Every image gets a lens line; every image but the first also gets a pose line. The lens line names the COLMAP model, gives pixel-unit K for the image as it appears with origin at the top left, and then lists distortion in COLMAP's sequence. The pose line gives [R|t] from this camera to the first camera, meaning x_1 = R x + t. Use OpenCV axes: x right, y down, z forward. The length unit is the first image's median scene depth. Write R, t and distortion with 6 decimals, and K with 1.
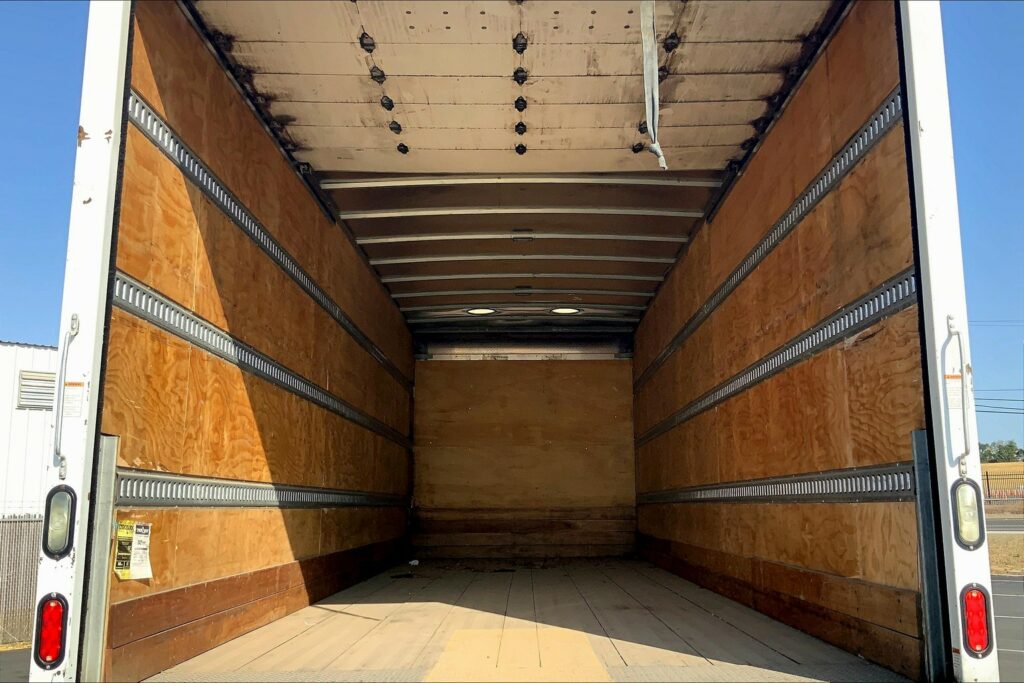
lens RADIAL K [[907.4, 0, 530.6], [0, 907.4, 337.8], [0, 0, 1]] dist [0.092794, -0.207404]
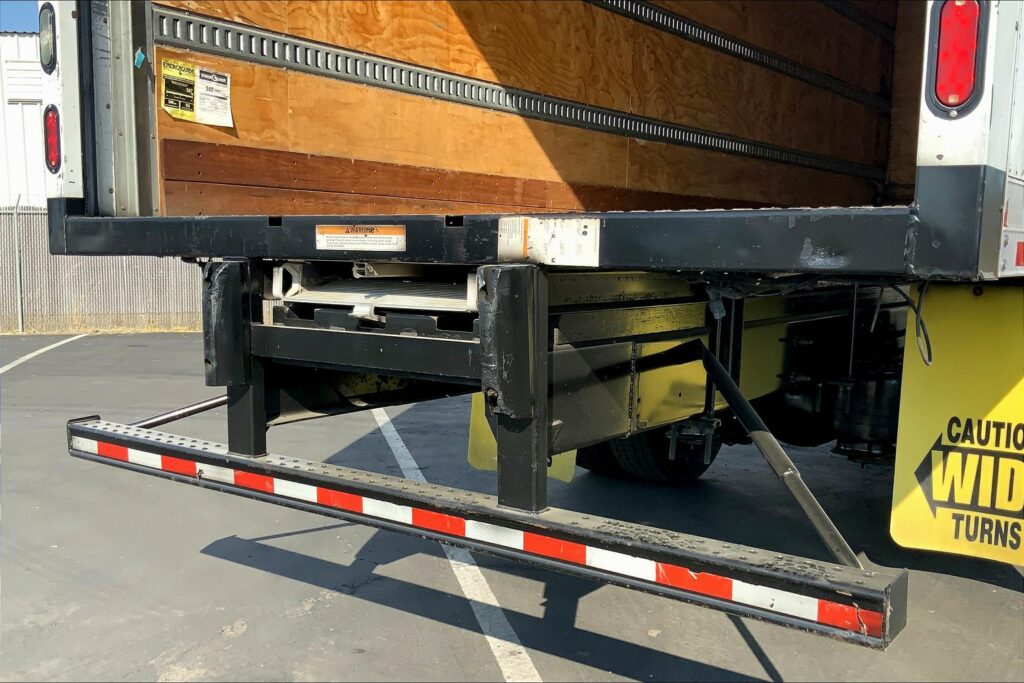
lens RADIAL K [[982.5, 0, 515.5], [0, 982.5, 378.9], [0, 0, 1]] dist [0.163883, -0.421168]
pose [[0.801488, 0.097361, -0.590032, 0.566350], [0.091906, 0.954881, 0.282409, 0.265873], [0.590906, -0.280575, 0.756378, 0.291712]]
